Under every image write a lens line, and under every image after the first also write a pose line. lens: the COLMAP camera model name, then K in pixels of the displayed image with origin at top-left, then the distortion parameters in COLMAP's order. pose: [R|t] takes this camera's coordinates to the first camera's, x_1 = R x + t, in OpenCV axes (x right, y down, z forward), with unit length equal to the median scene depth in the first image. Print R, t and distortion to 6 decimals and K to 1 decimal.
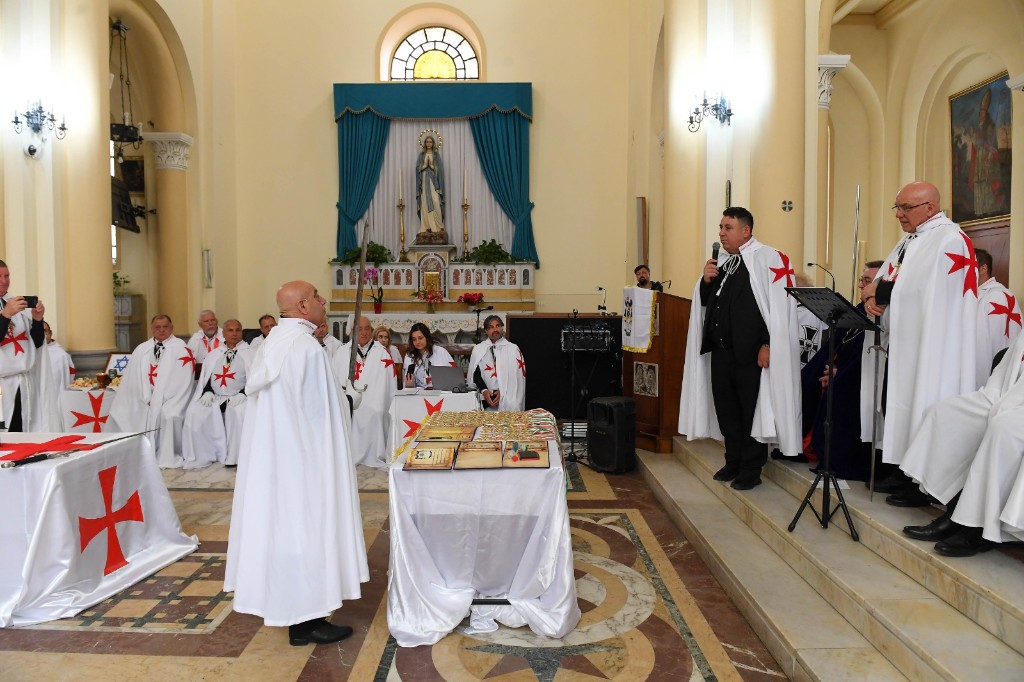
lens RADIAL K [[838.9, 0, 513.8], [0, 838.9, 330.1], [0, 0, 1]] dist [0.004781, 0.006475]
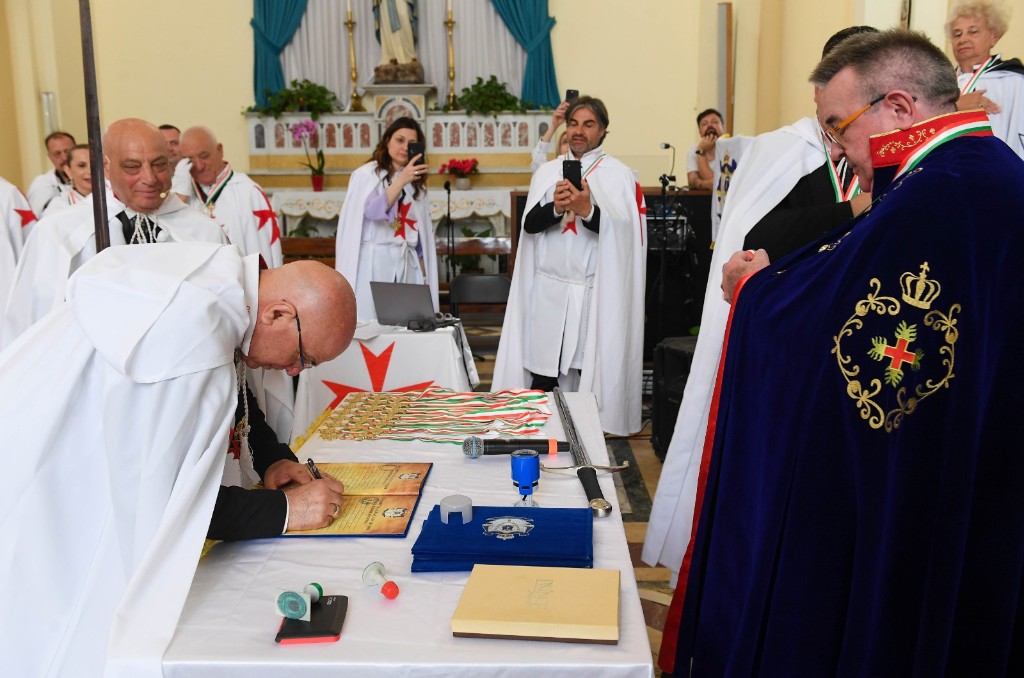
lens RADIAL K [[838.9, 0, 513.8], [0, 838.9, 328.1], [0, 0, 1]] dist [0.004781, 0.006475]
pose [[0.999768, -0.003432, -0.021278, 0.004765], [0.006263, 0.990903, 0.134436, -0.001194], [0.020623, -0.134538, 0.990694, 0.331042]]
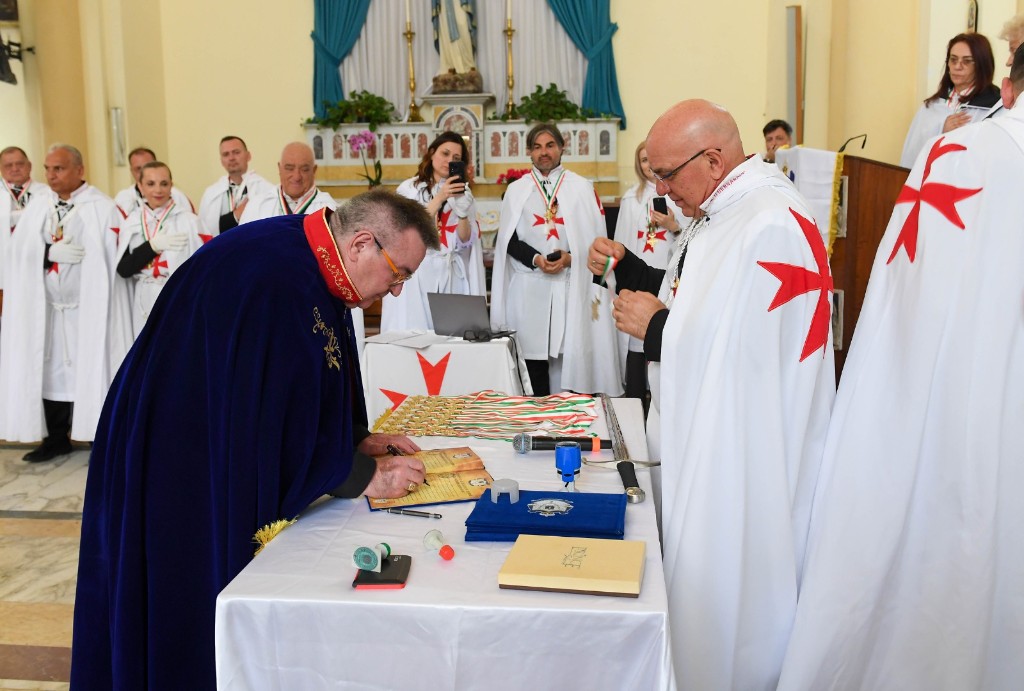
lens RADIAL K [[926.8, 0, 505.4], [0, 926.8, 317.2], [0, 0, 1]] dist [0.001739, 0.001914]
pose [[0.994793, 0.001525, -0.101907, 0.011633], [0.008905, 0.994764, 0.101810, -0.003521], [0.101528, -0.102188, 0.989570, 0.284310]]
